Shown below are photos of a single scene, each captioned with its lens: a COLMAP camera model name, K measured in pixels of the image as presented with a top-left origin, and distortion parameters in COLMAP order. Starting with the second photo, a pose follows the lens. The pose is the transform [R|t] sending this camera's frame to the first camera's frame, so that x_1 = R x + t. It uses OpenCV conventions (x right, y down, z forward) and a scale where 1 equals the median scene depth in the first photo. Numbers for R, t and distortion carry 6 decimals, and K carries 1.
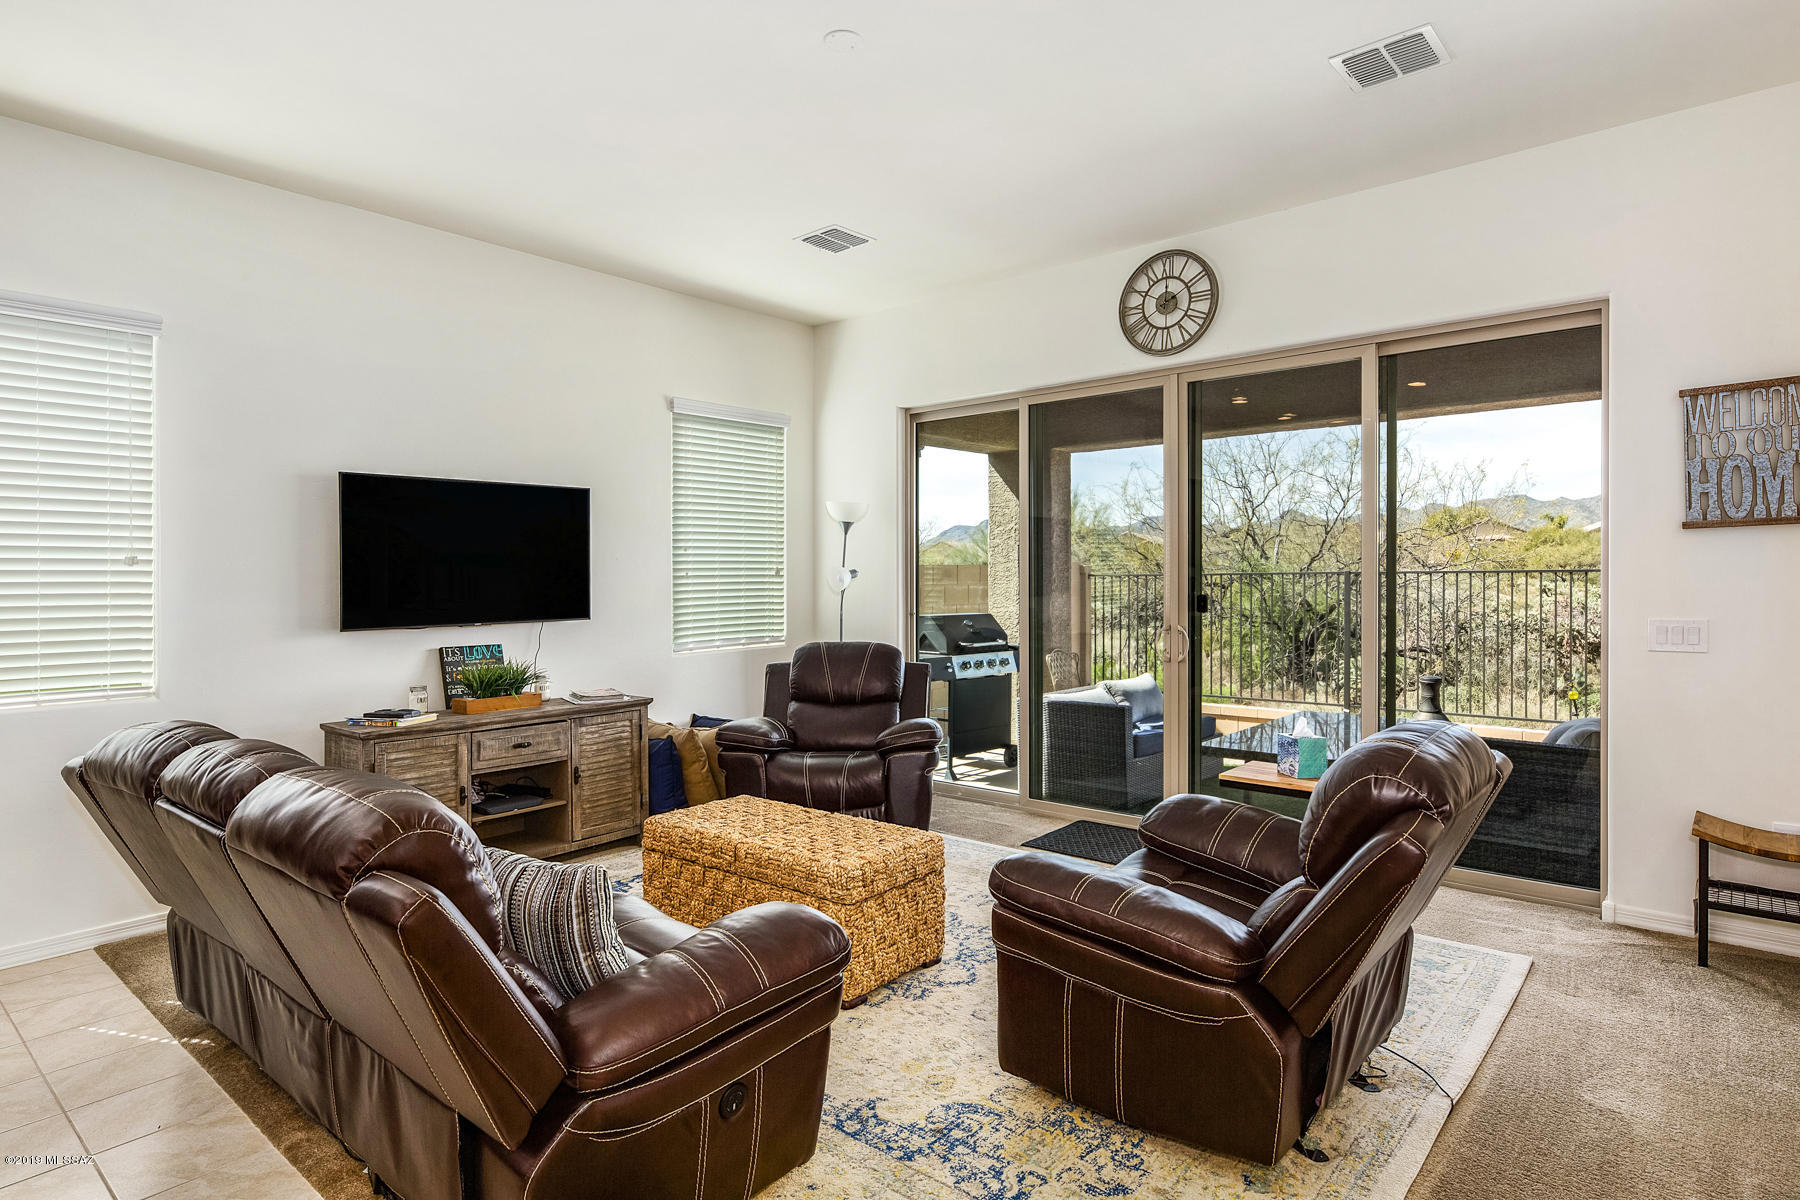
lens RADIAL K [[971.1, 0, 898.4], [0, 971.1, 598.4], [0, 0, 1]] dist [0.003643, -0.000169]
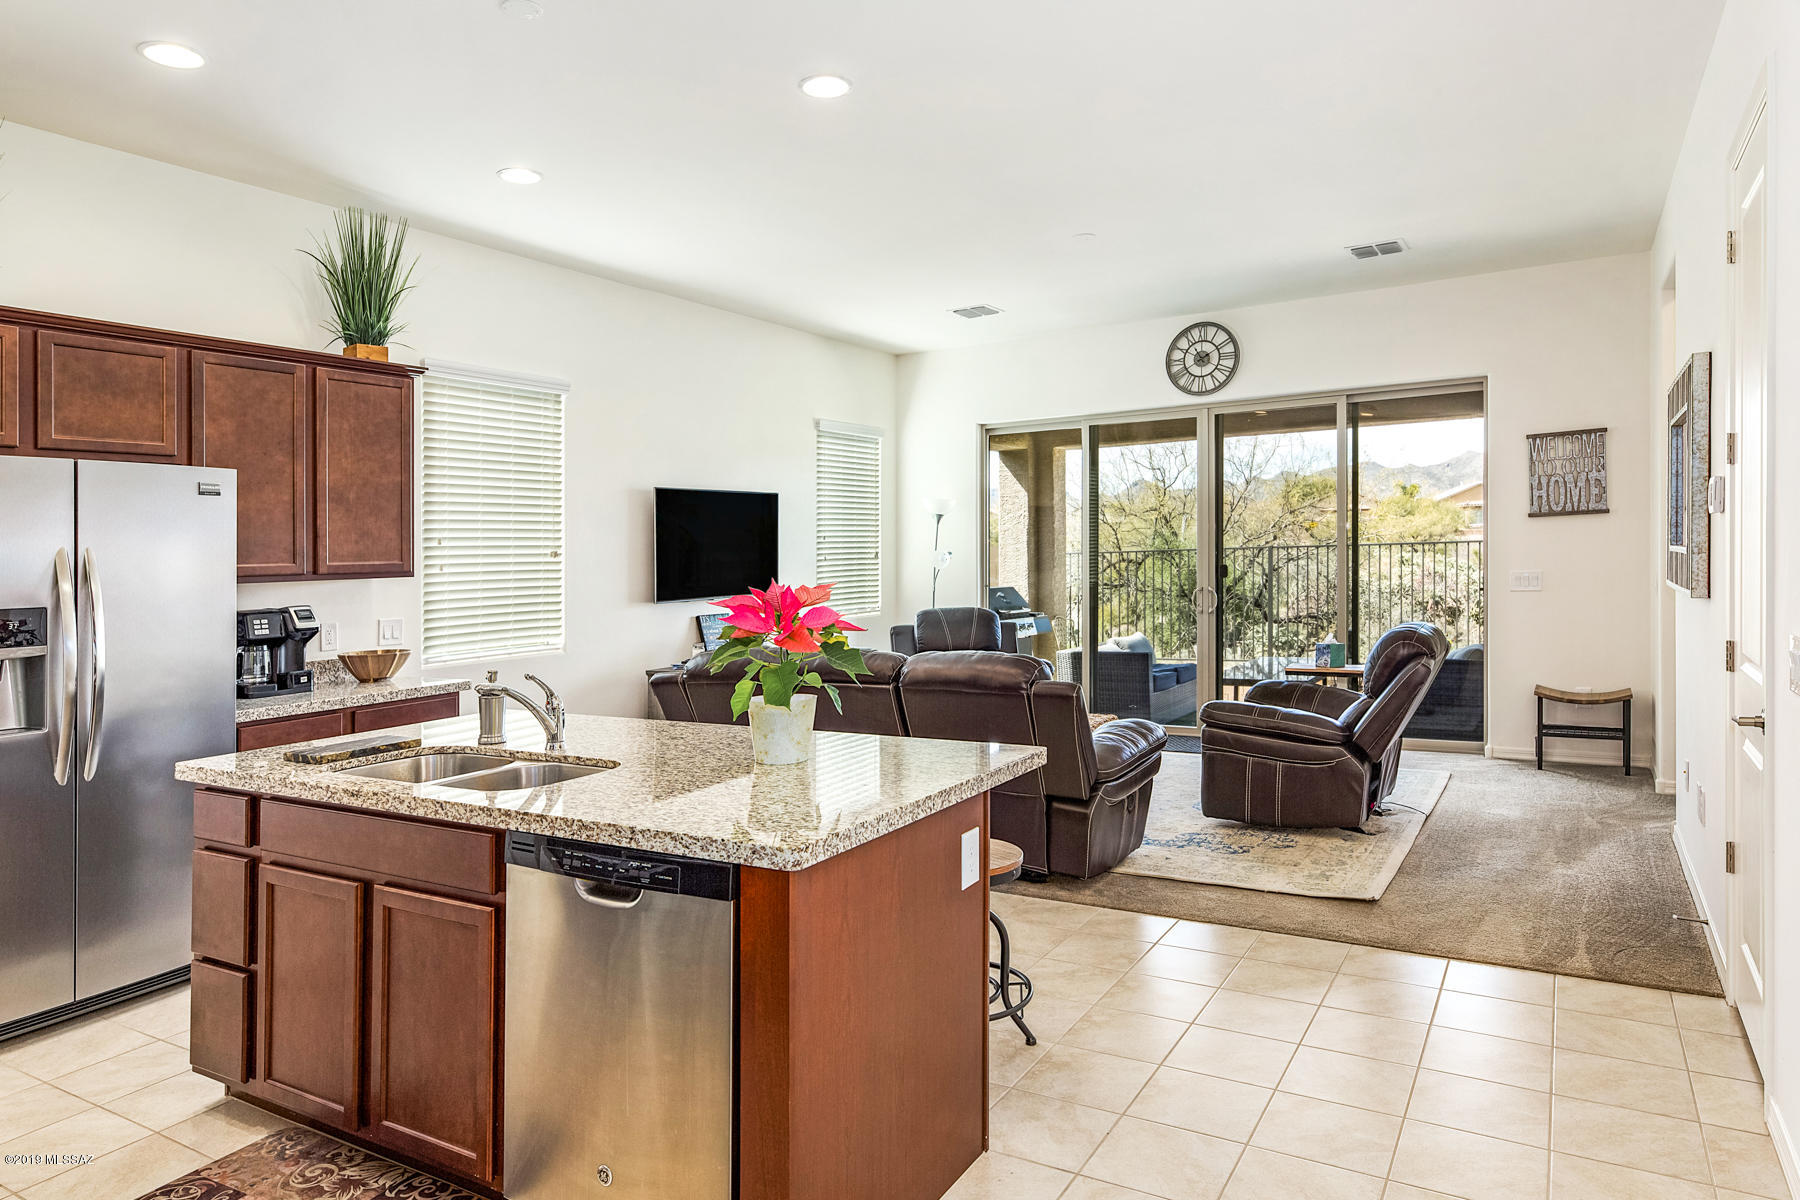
lens RADIAL K [[1116.6, 0, 895.2], [0, 1116.6, 620.7], [0, 0, 1]] dist [0.003978, 0.000034]
pose [[0.985836, -0.028867, 0.165211, -0.444255], [0.023525, 0.999138, 0.034200, 0.011071], [-0.166056, -0.029829, 0.985665, -0.541425]]
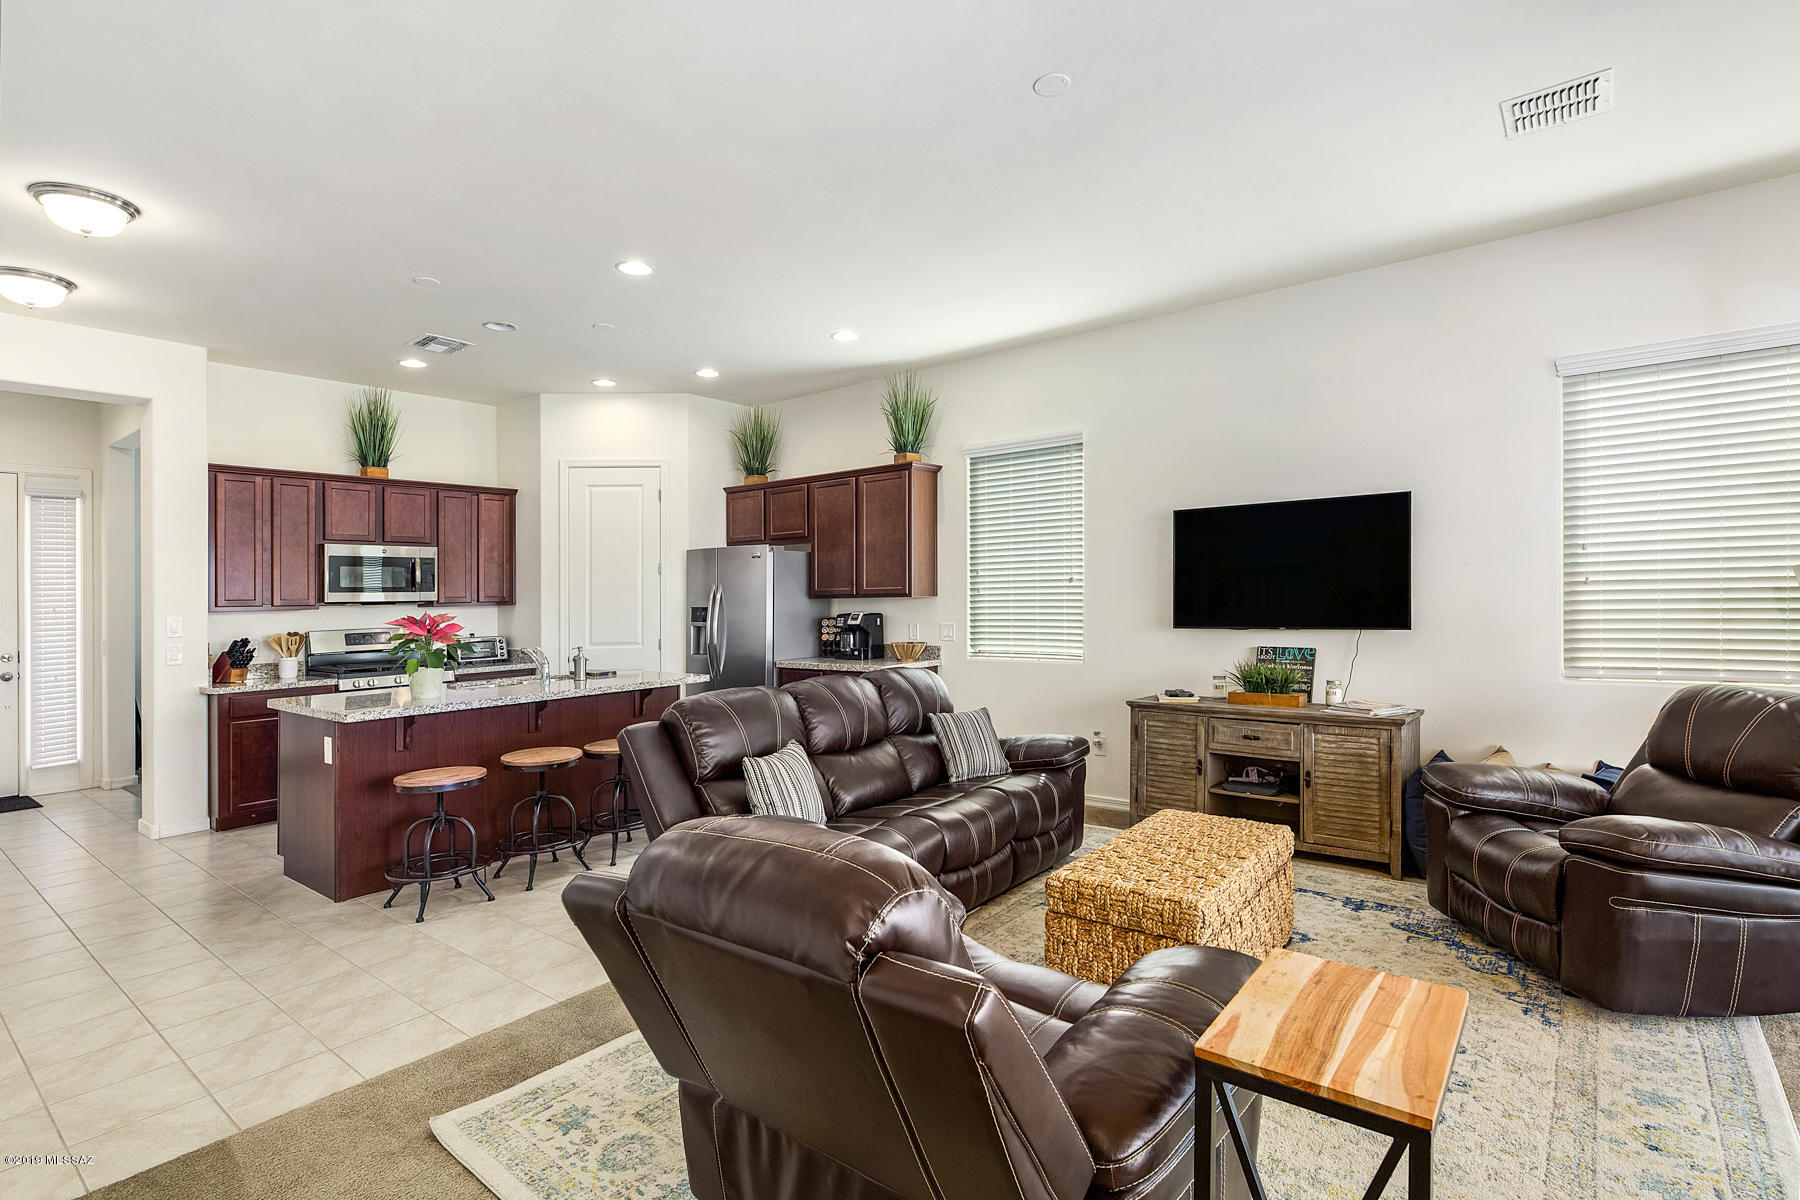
lens RADIAL K [[882.3, 0, 902.2], [0, 882.3, 594.8], [0, 0, 1]] dist [-0.001090, -0.000105]
pose [[0.025672, 0.007036, -0.999646, 0.567484], [-0.005311, 0.999962, 0.006902, -0.016916], [0.999656, 0.005132, 0.025709, 0.522567]]
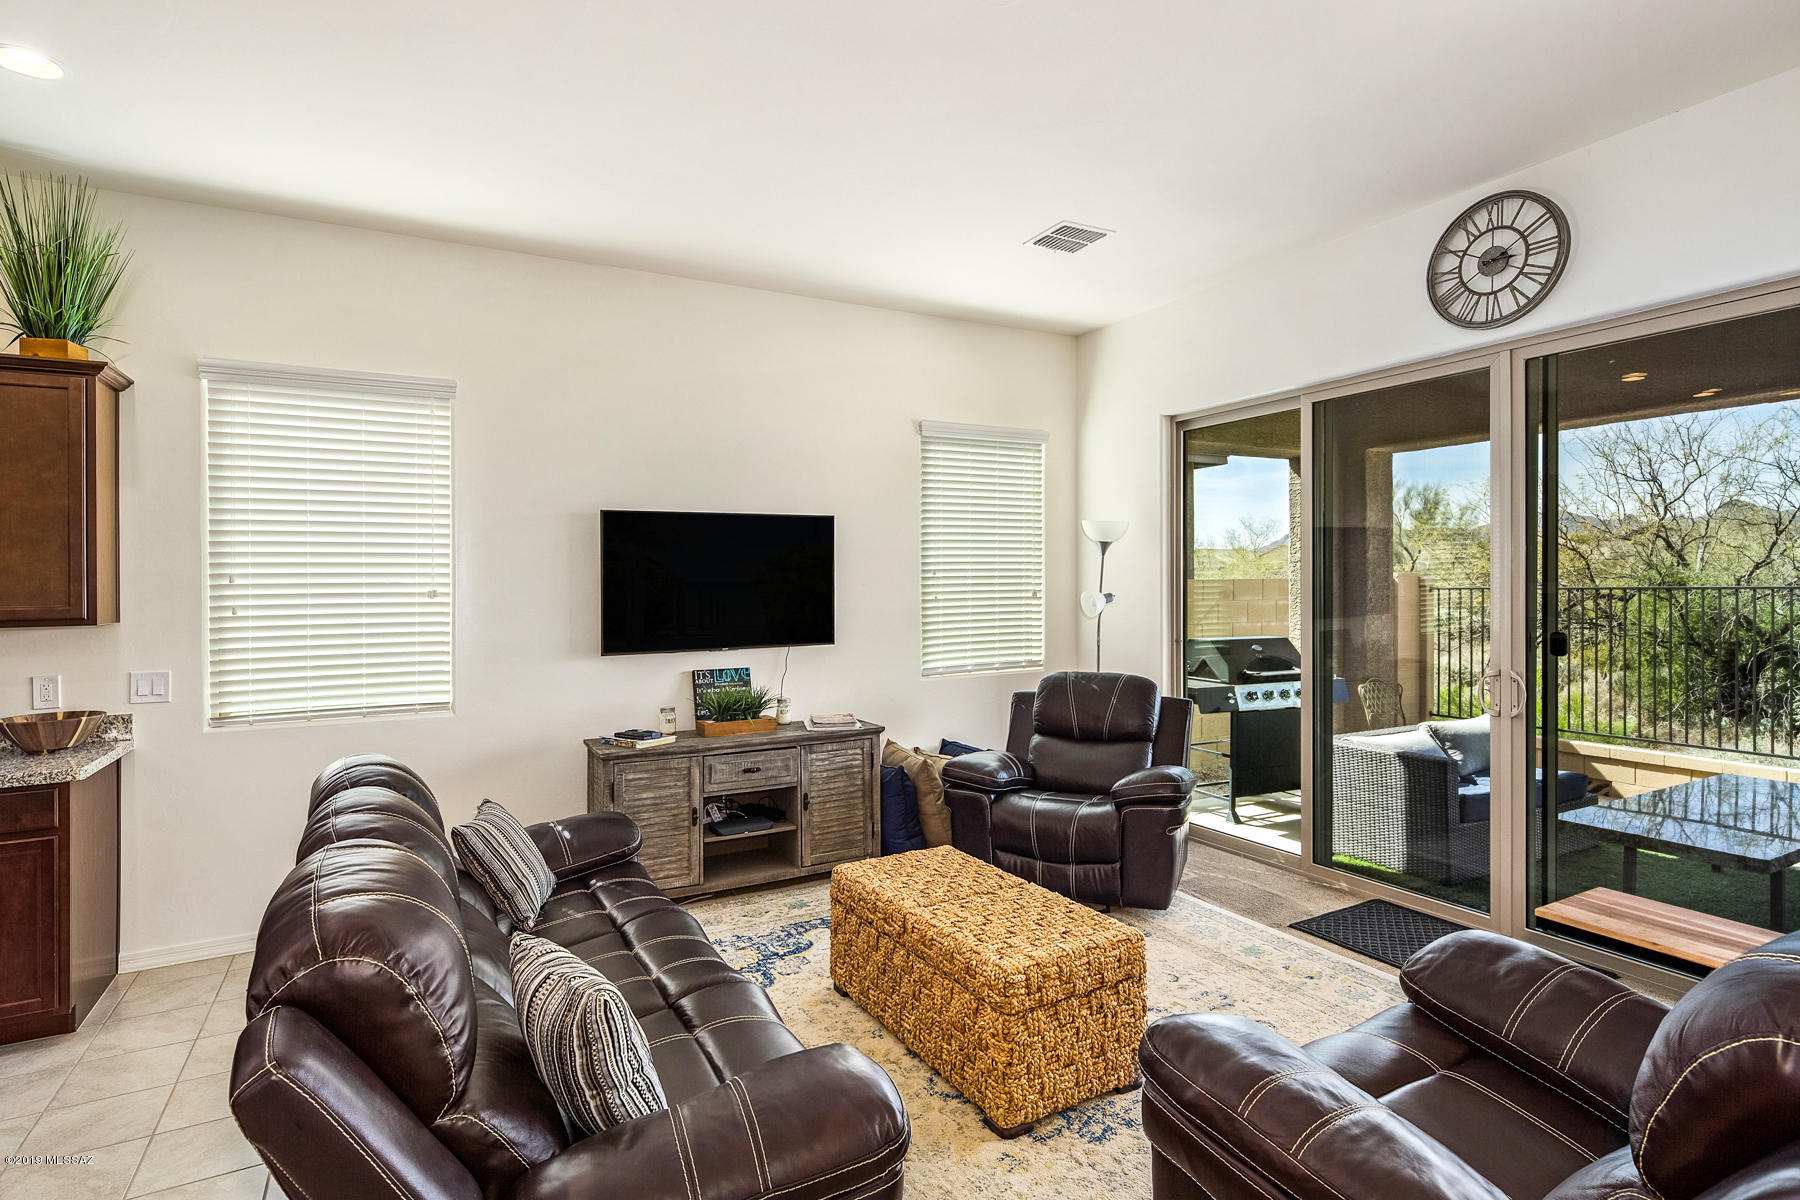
lens RADIAL K [[905.6, 0, 896.7], [0, 905.6, 596.1], [0, 0, 1]] dist [0.008545, -0.005826]
pose [[0.935785, 0.004250, -0.352547, 0.084746], [-0.006004, 0.999974, -0.003884, -0.027384], [0.352521, 0.005751, 0.935786, 0.144293]]
